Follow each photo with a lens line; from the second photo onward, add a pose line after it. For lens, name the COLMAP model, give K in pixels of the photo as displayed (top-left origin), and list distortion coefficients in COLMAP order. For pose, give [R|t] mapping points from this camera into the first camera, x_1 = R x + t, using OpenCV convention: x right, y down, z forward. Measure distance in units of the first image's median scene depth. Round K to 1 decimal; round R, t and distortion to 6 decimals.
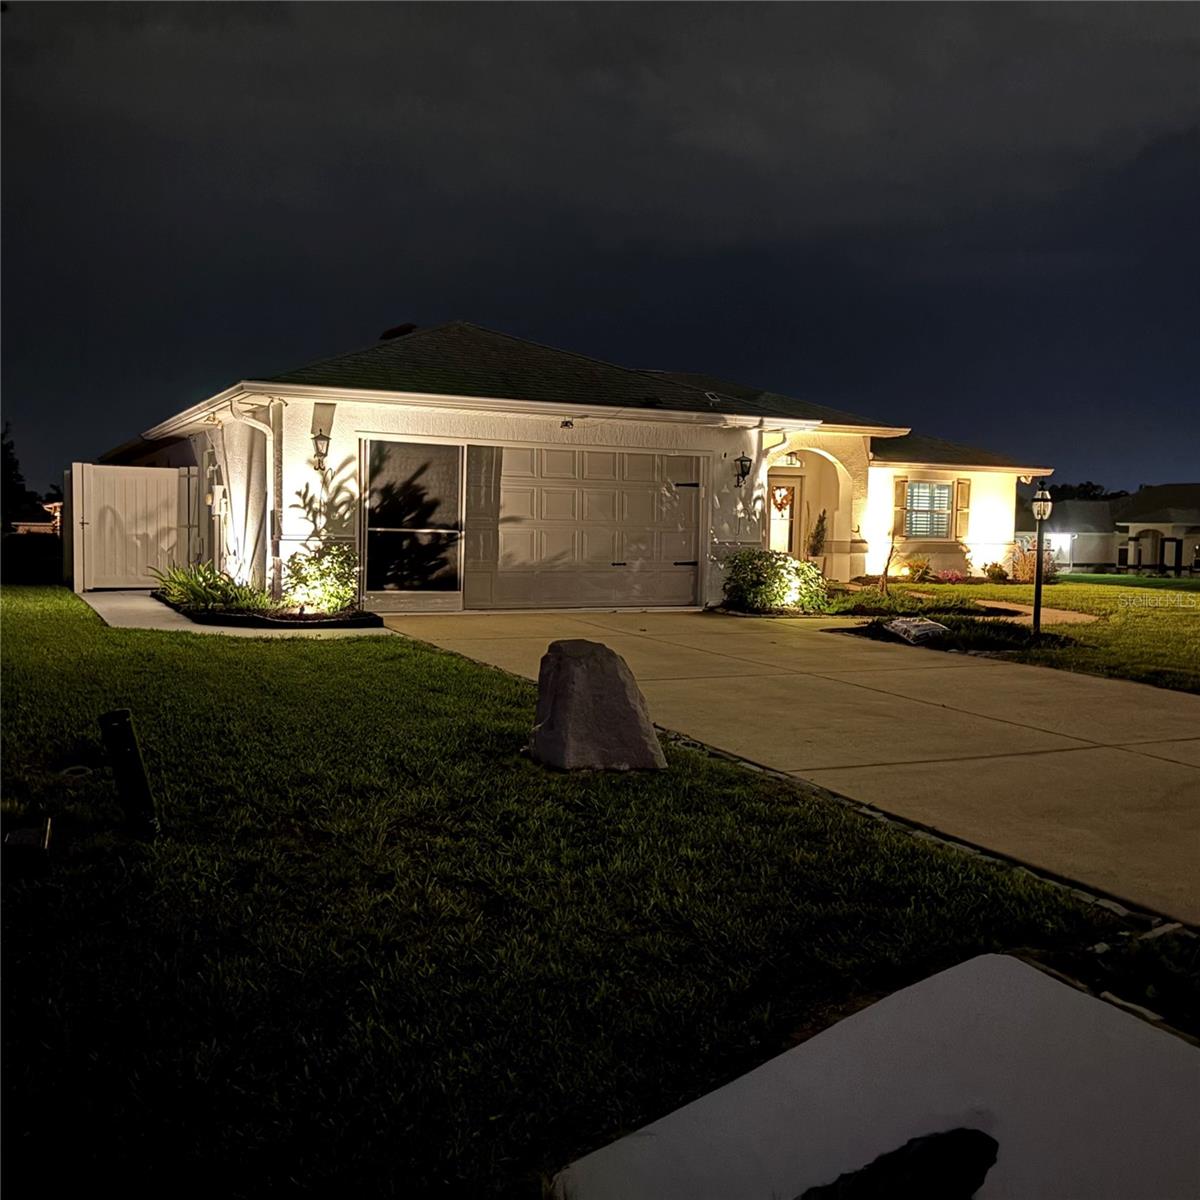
lens RADIAL K [[1171.3, 0, 600.0], [0, 1171.3, 600.0], [0, 0, 1]] dist [0.092500, -0.005635]
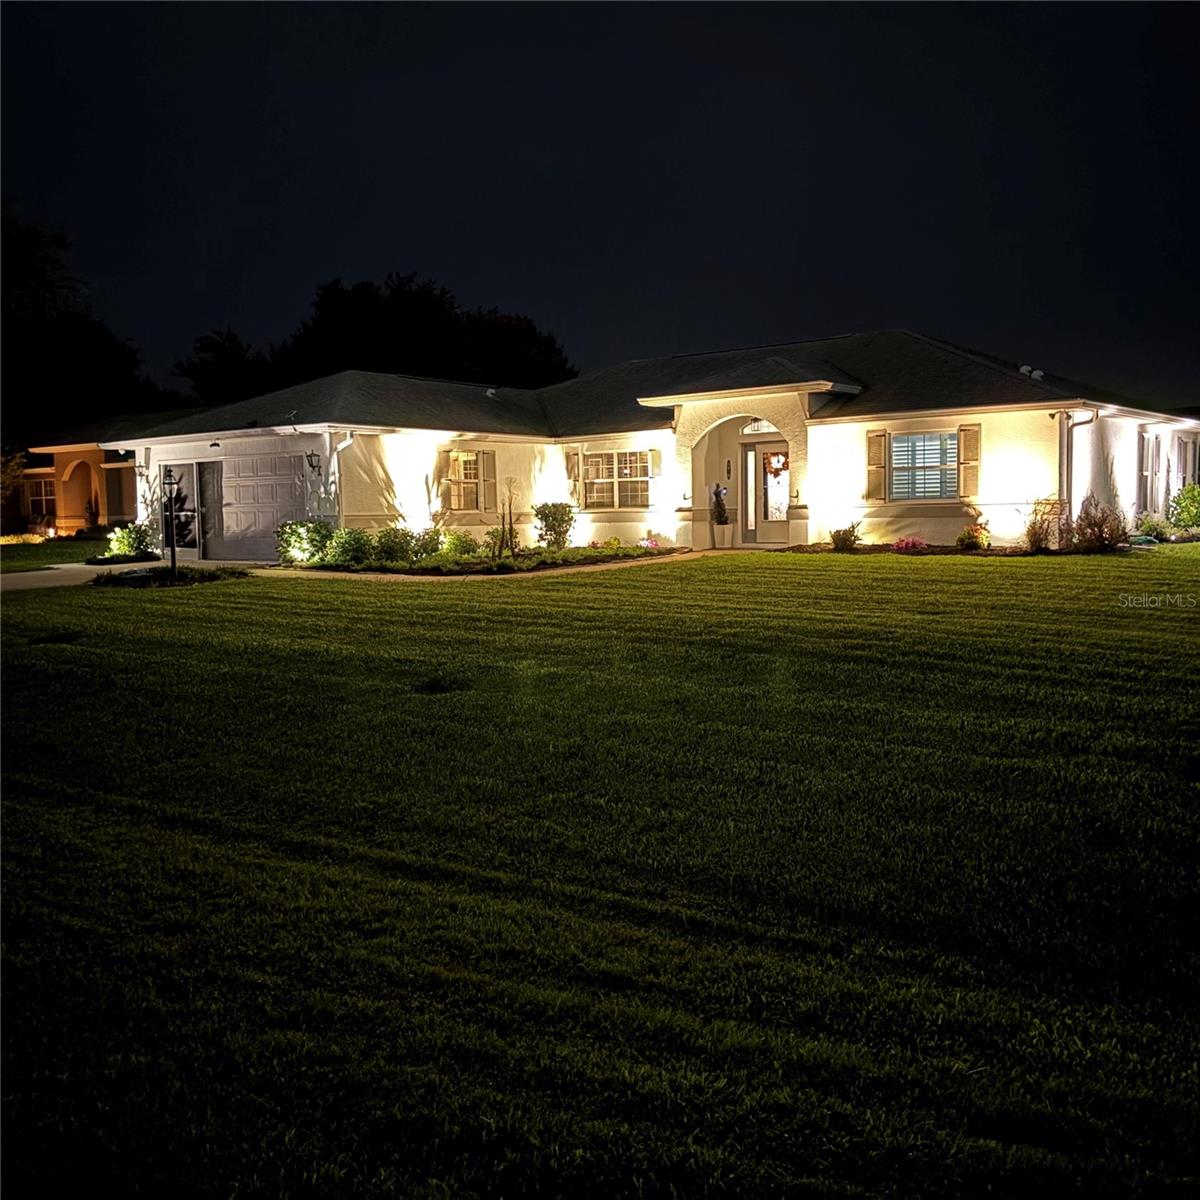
lens RADIAL K [[1171.3, 0, 600.0], [0, 1171.3, 600.0], [0, 0, 1]] dist [0.092500, -0.005635]
pose [[0.443169, 0.040964, -0.895502, 1.493197], [-0.026758, 0.999115, 0.032462, -0.003523], [0.896039, 0.009575, 0.443873, 0.672725]]
